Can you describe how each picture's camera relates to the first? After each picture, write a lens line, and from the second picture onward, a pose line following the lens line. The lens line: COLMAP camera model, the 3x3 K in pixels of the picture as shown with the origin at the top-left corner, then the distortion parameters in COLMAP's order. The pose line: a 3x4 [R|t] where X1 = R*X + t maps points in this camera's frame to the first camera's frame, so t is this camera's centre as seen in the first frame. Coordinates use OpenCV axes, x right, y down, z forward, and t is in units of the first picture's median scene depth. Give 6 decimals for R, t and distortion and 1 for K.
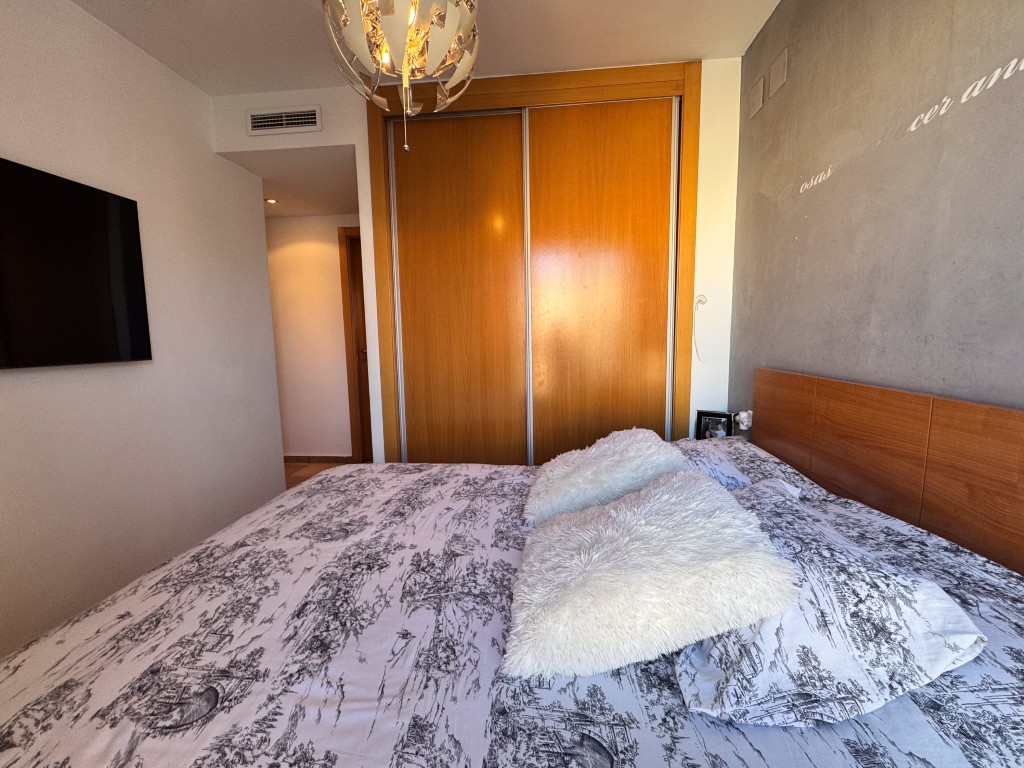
lens RADIAL K [[419.4, 0, 517.2], [0, 419.4, 379.3], [0, 0, 1]] dist [0.003389, -0.000337]
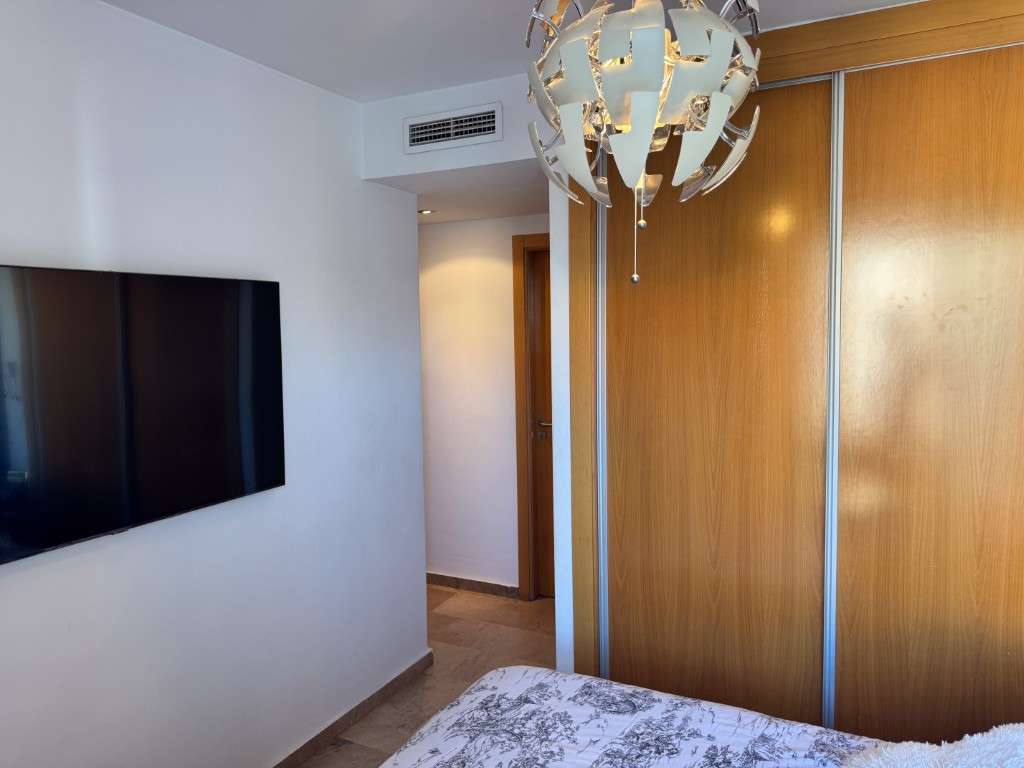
lens RADIAL K [[727.0, 0, 512.5], [0, 727.0, 389.2], [0, 0, 1]] dist [0.063852, -0.087412]
pose [[0.928537, 0.030146, -0.370015, -0.010742], [-0.037127, 0.999241, -0.011759, -0.209064], [0.369380, 0.024656, 0.928951, -0.068324]]
